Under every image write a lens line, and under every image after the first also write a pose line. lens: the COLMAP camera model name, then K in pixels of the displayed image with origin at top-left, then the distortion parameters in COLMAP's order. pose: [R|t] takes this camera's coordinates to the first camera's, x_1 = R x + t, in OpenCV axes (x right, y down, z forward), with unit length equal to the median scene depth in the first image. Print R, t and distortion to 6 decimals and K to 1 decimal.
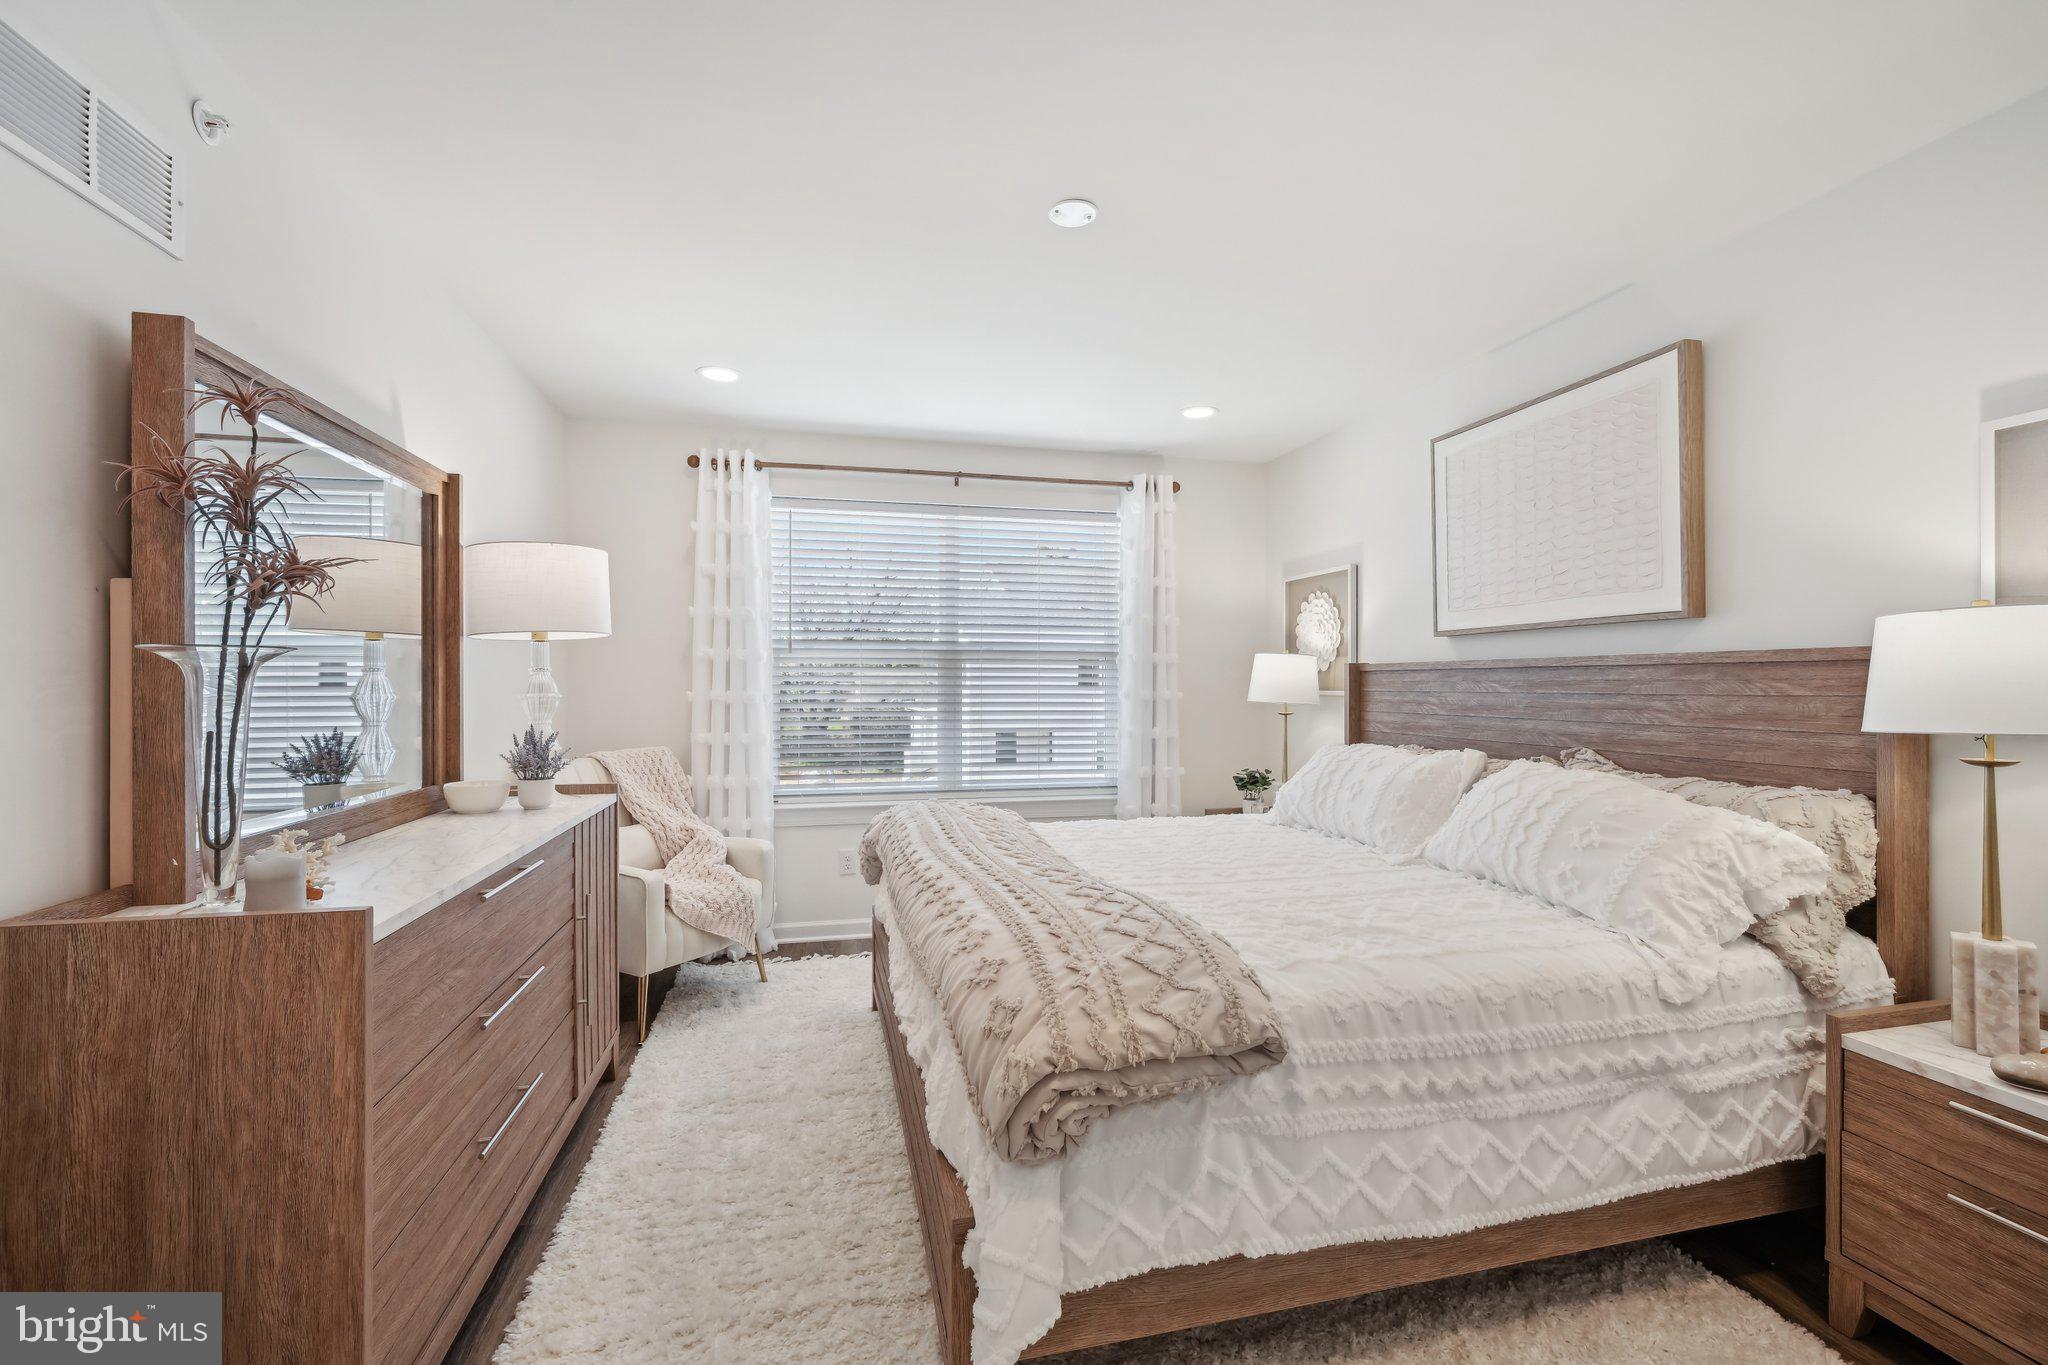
lens RADIAL K [[882.6, 0, 1021.4], [0, 882.6, 683.8], [0, 0, 1]] dist [-0.002744, 0.000173]
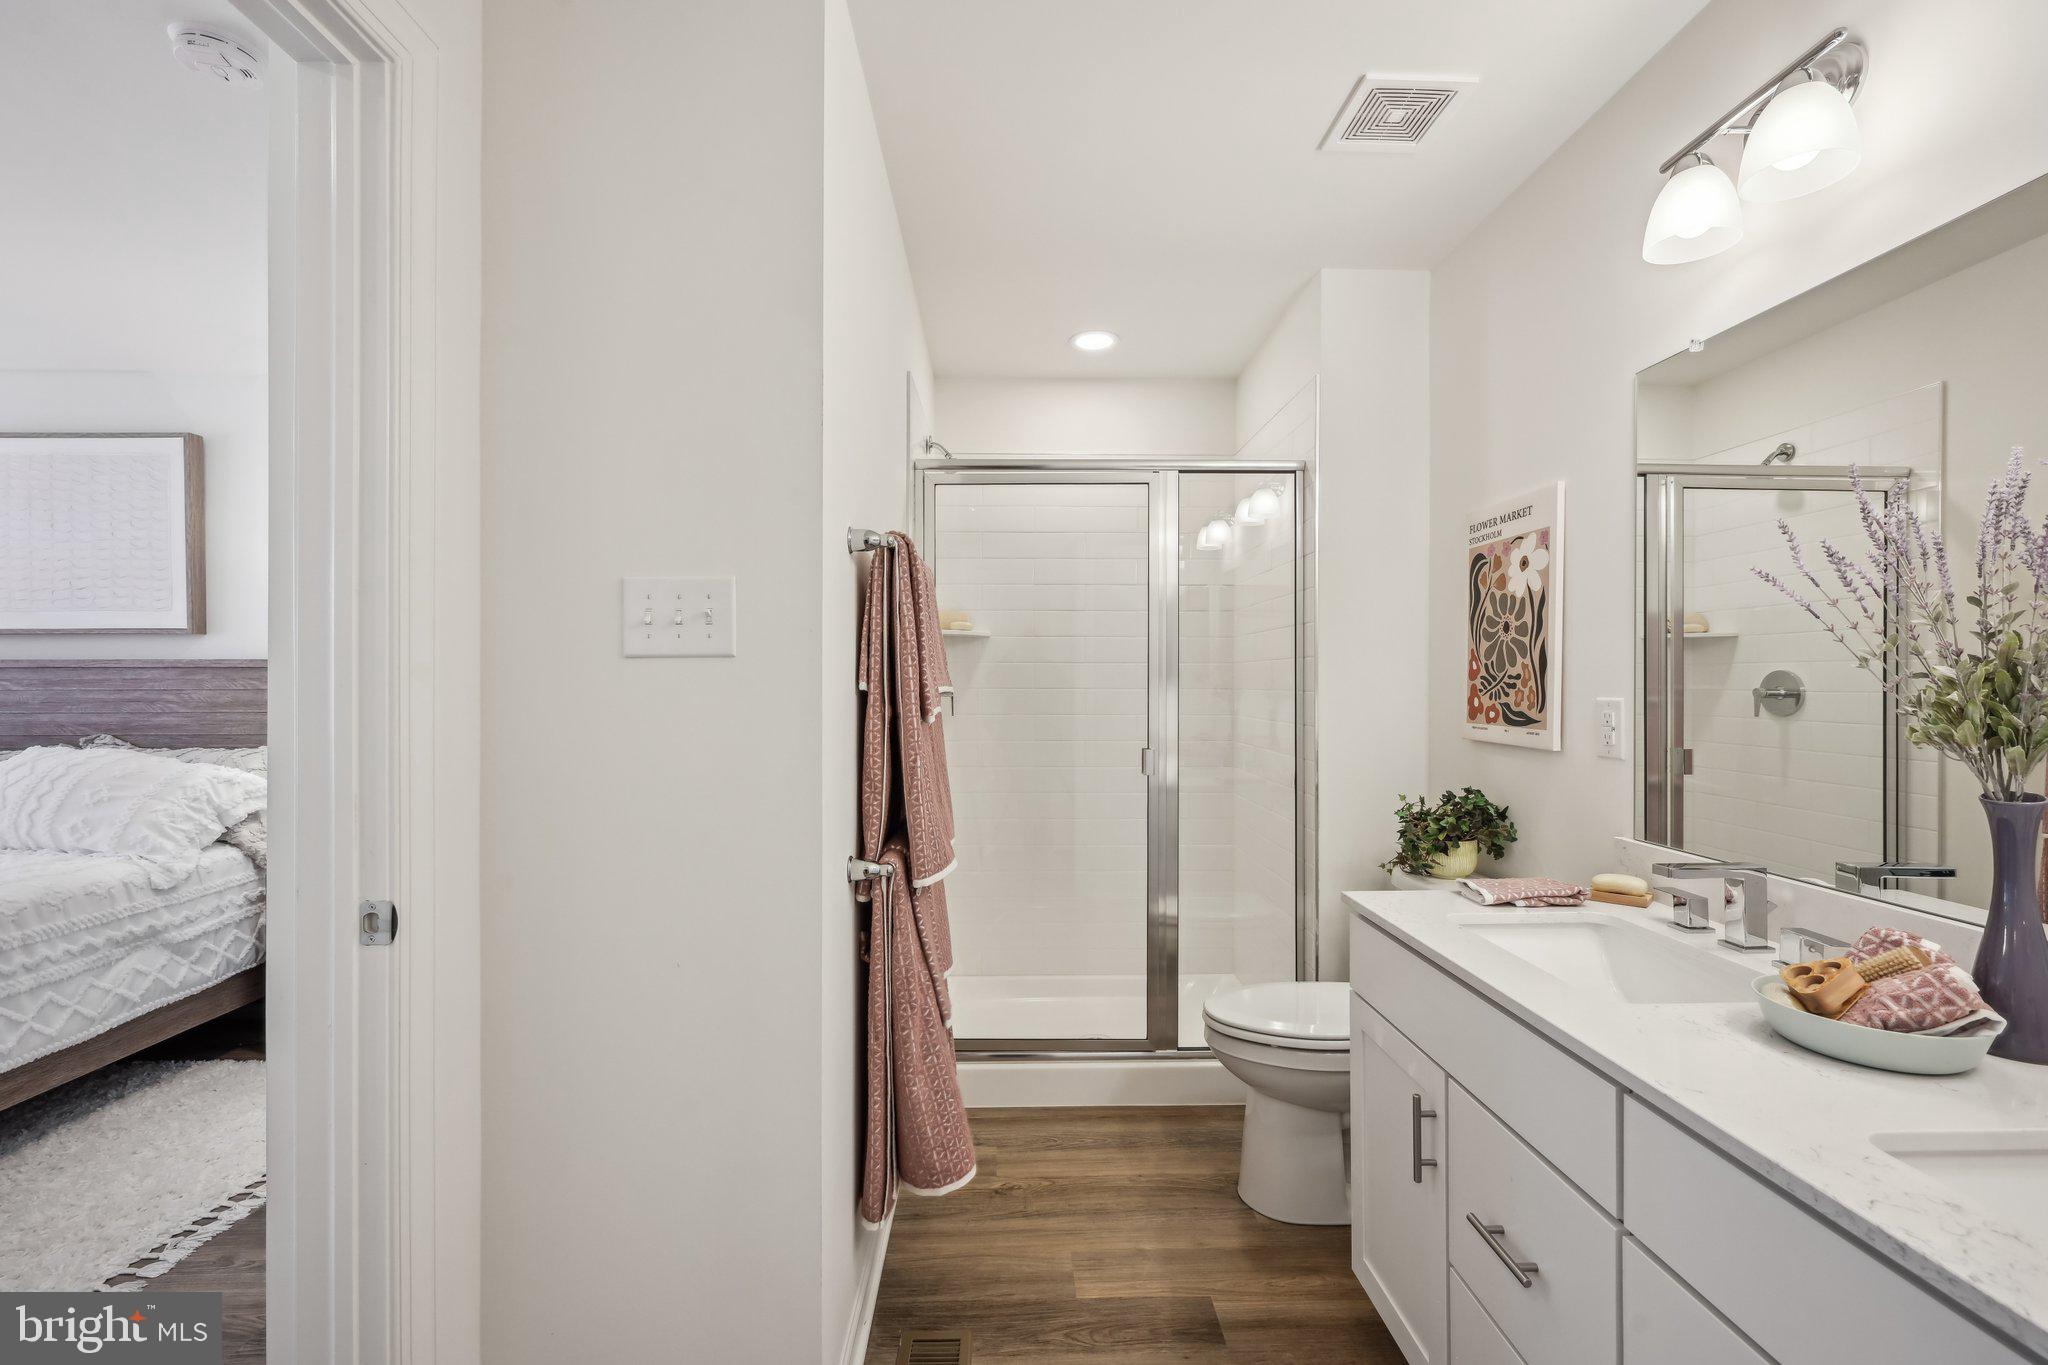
lens RADIAL K [[882.6, 0, 1021.4], [0, 882.6, 683.8], [0, 0, 1]] dist [-0.002744, 0.000173]
pose [[0.218192, -0.002364, 0.975903, -0.416765], [0.000825, 0.999997, 0.002238, 0.001657], [-0.975905, 0.000317, 0.218194, -0.773311]]
